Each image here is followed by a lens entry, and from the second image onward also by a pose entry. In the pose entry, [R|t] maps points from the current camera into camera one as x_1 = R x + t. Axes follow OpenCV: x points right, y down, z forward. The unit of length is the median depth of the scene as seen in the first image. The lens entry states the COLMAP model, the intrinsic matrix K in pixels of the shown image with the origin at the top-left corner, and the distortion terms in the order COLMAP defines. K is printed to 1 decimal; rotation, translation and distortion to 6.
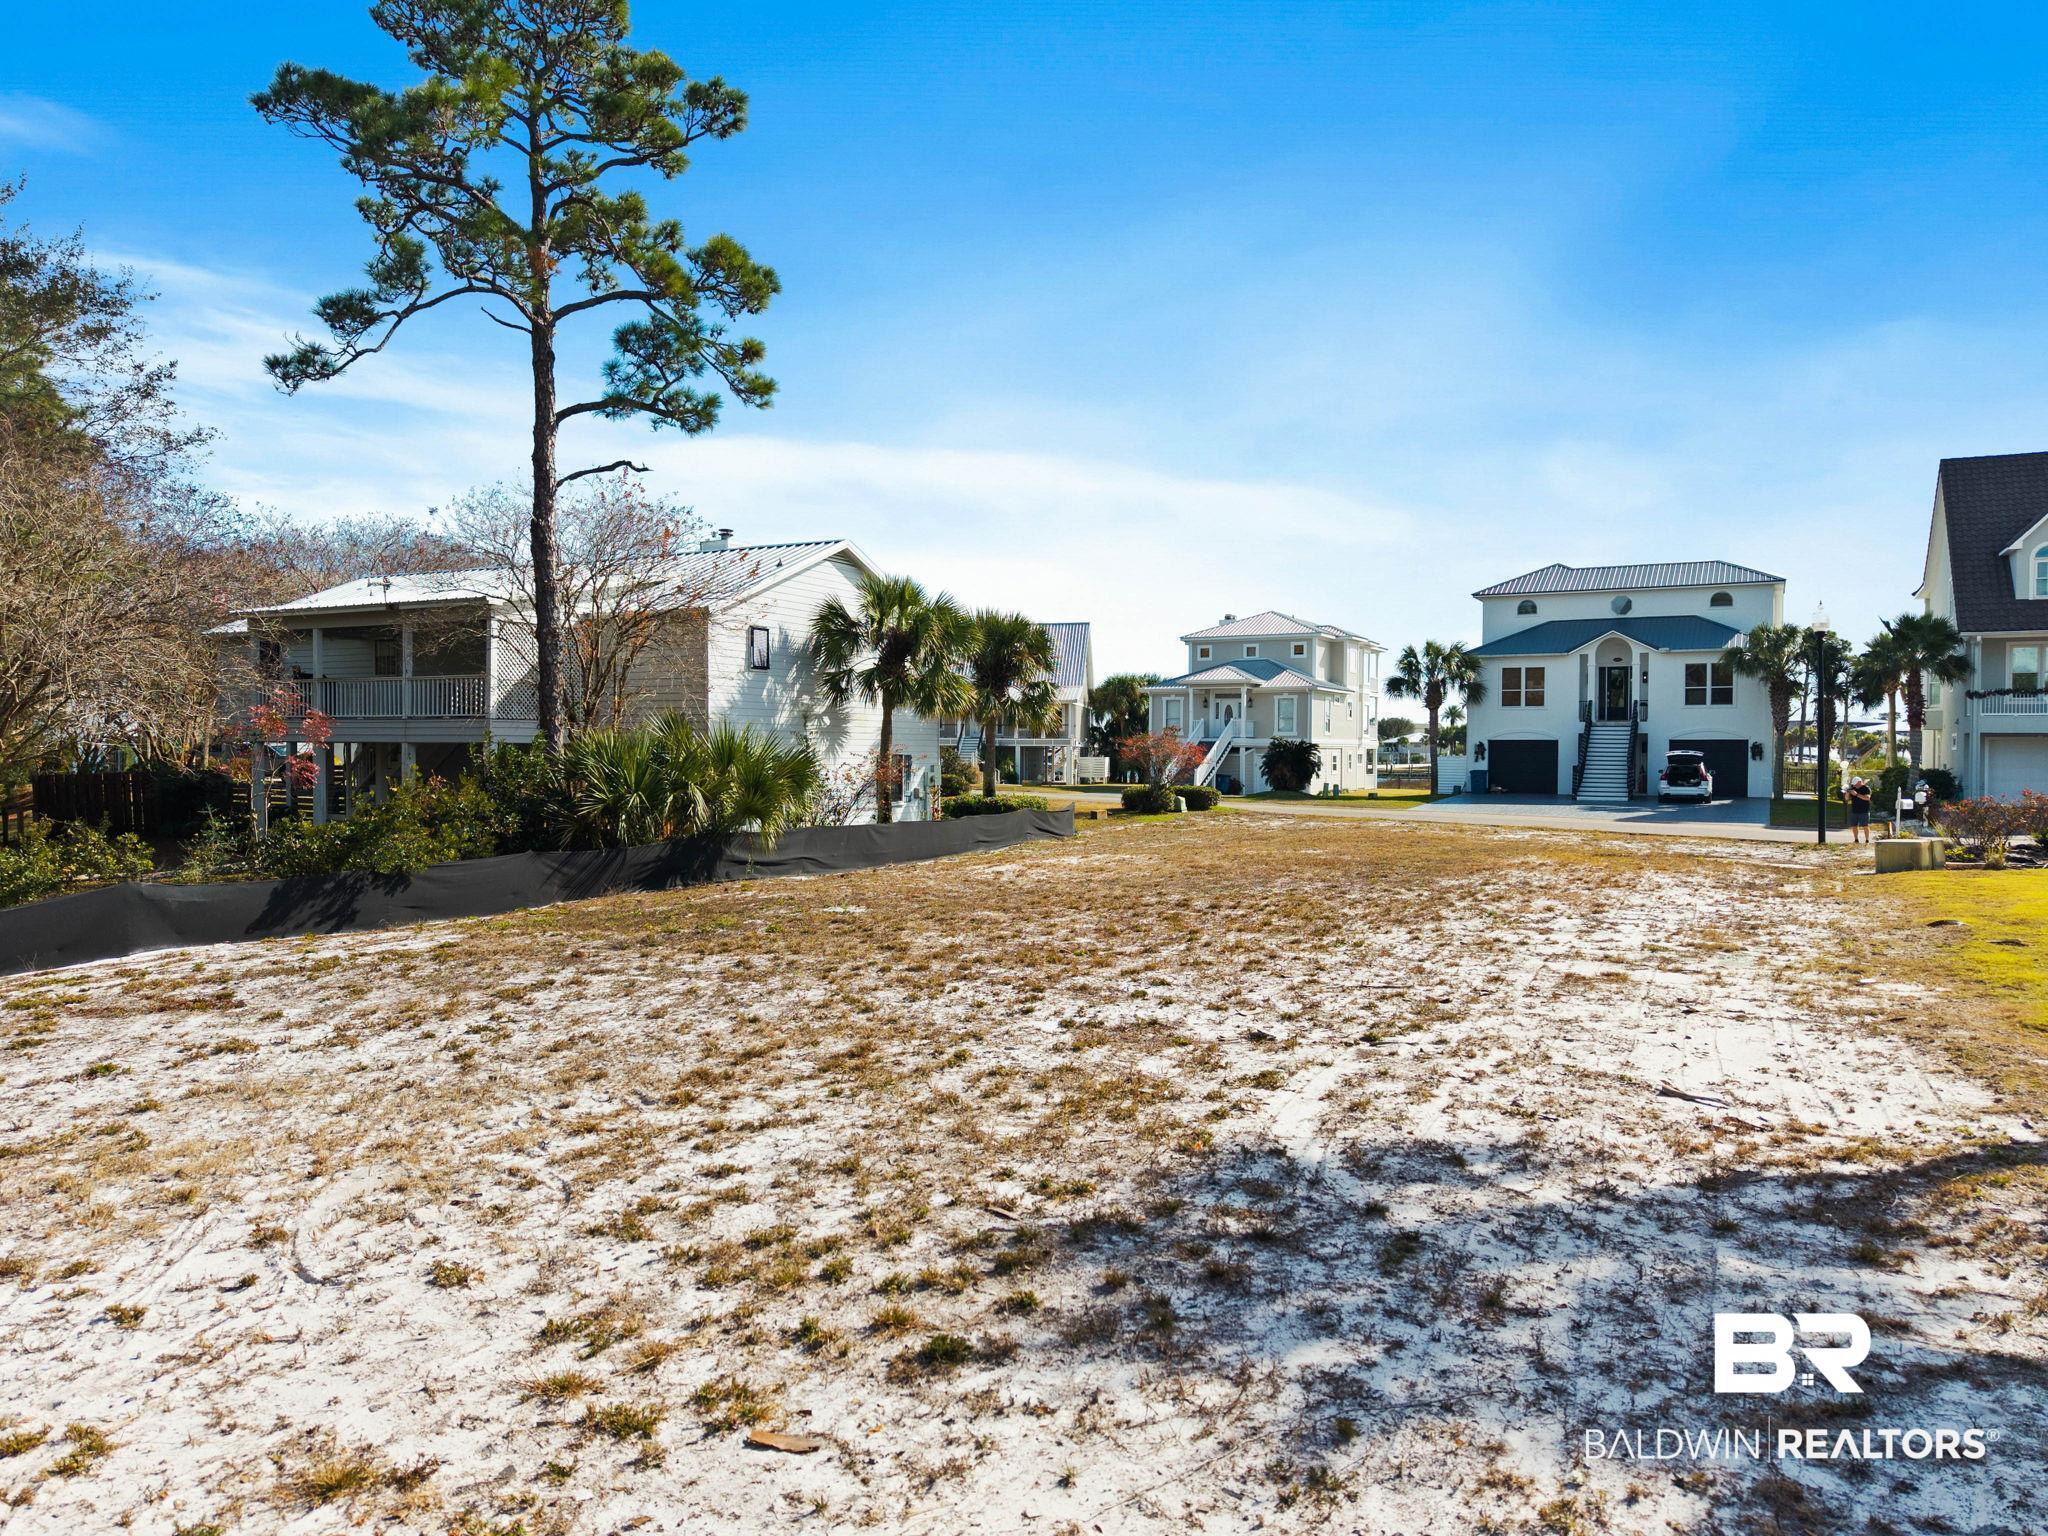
lens RADIAL K [[1421.1, 0, 1022.0], [0, 1421.1, 785.9], [0, 0, 1]] dist [0.179783, -0.389065]
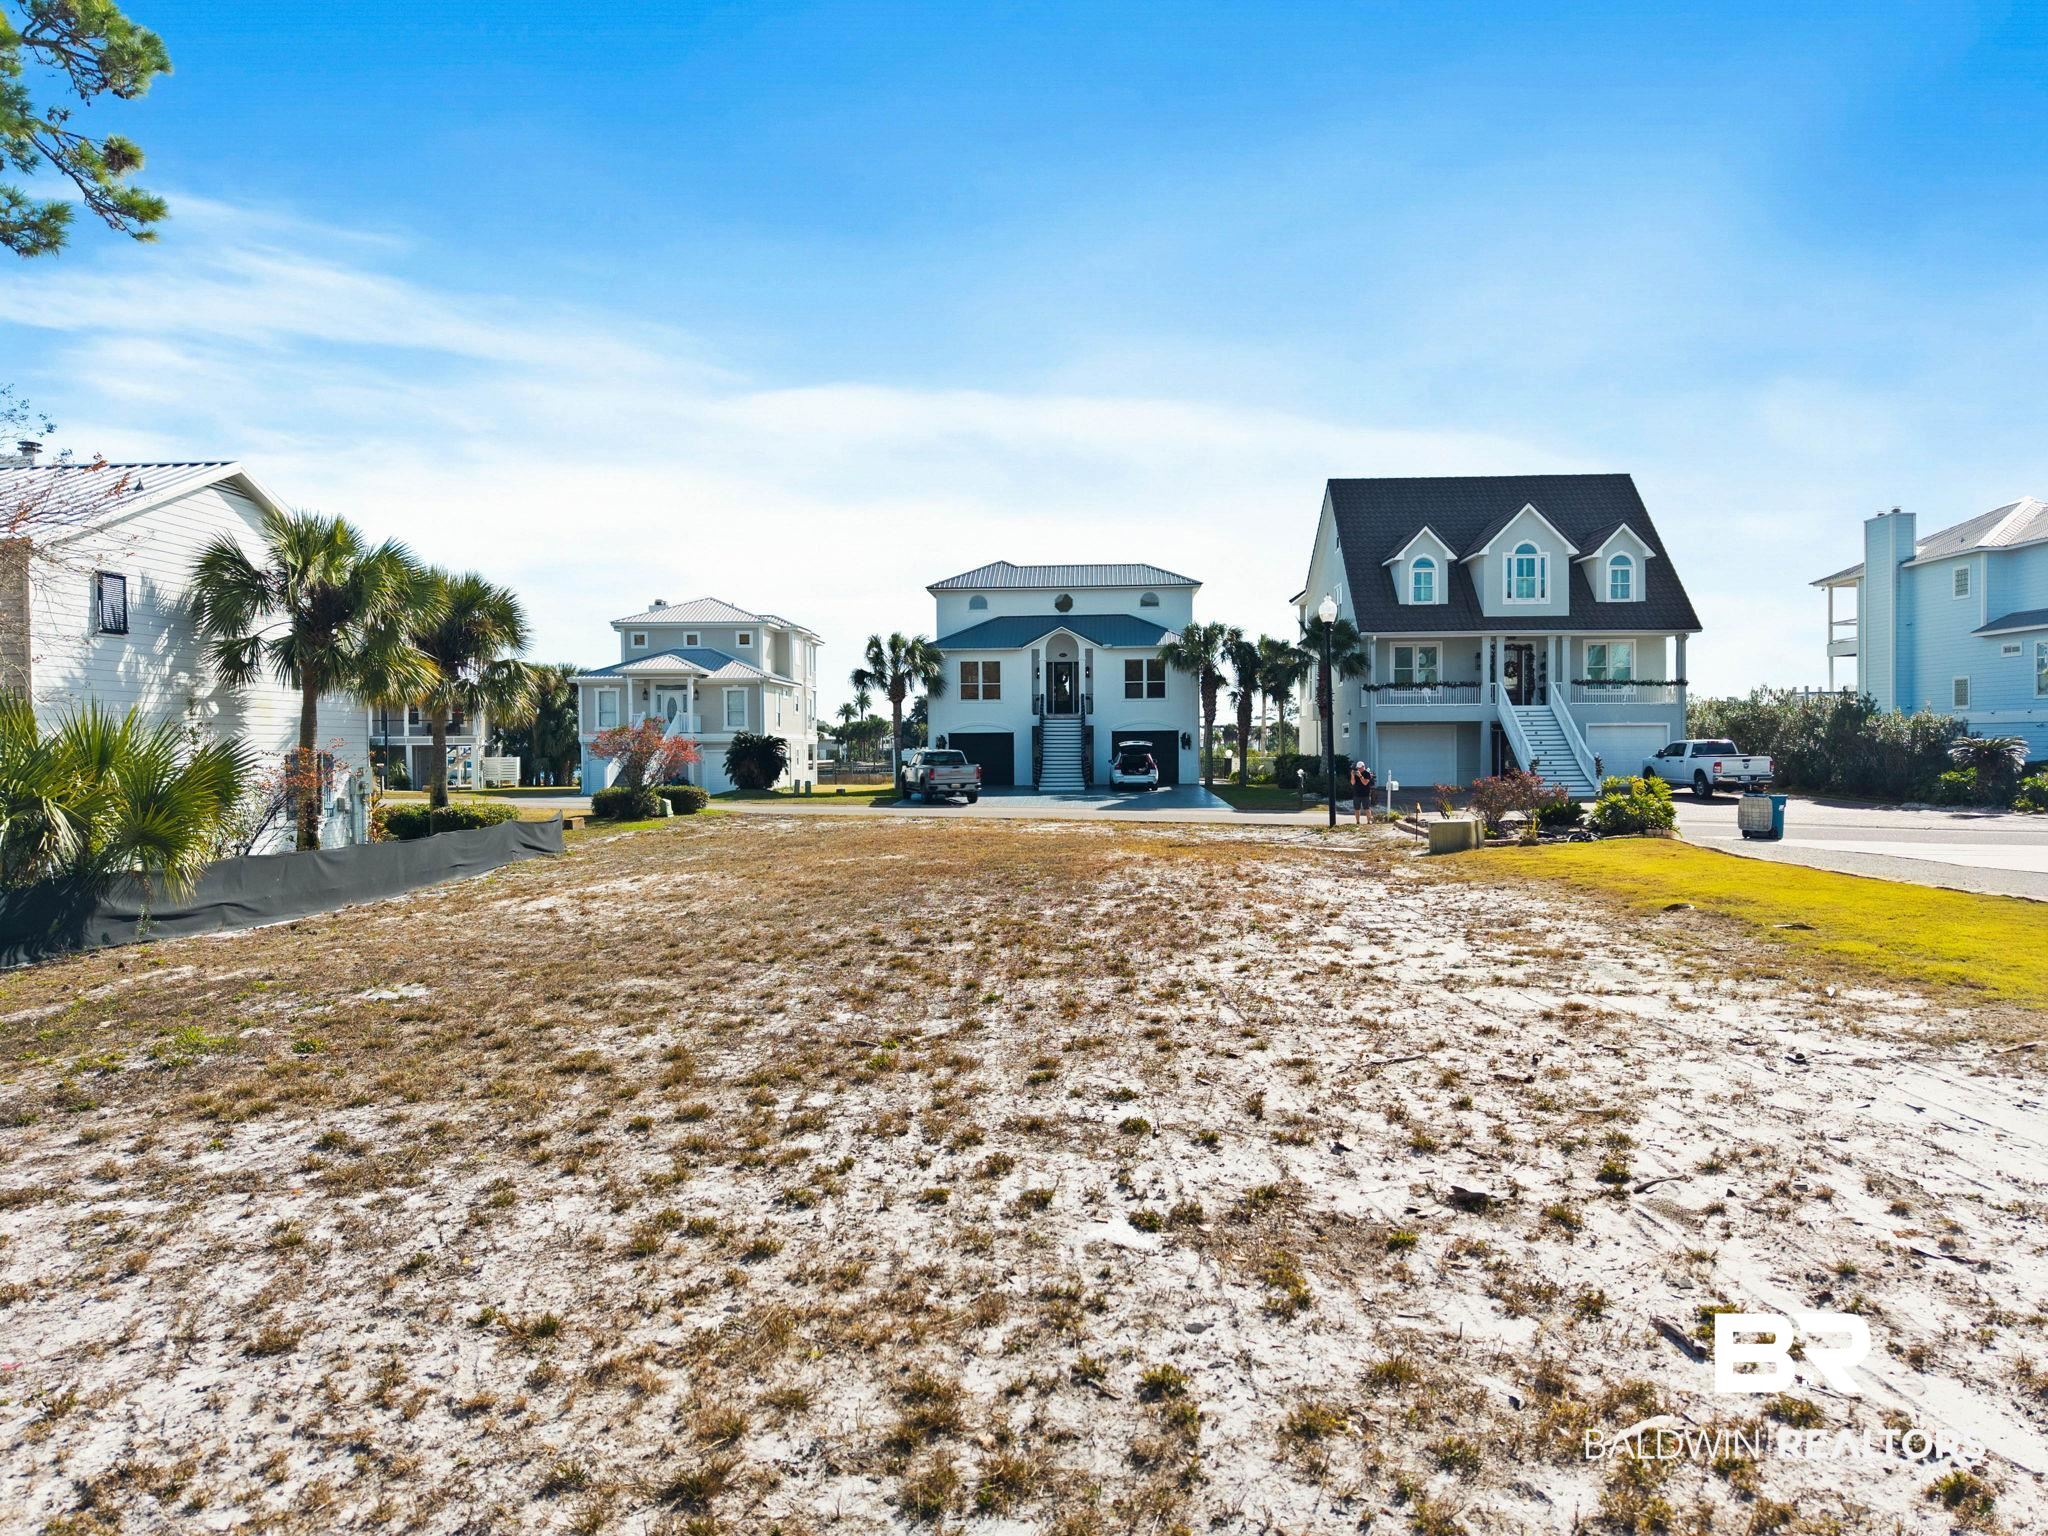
lens RADIAL K [[1371.7, 0, 1020.8], [0, 1371.7, 796.4], [0, 0, 1]] dist [0.016275, -0.017209]
pose [[0.894054, -0.028179, 0.447073, -0.061534], [0.024283, 0.999601, 0.014444, -0.000746], [-0.447301, -0.002057, 0.894381, 0.138029]]
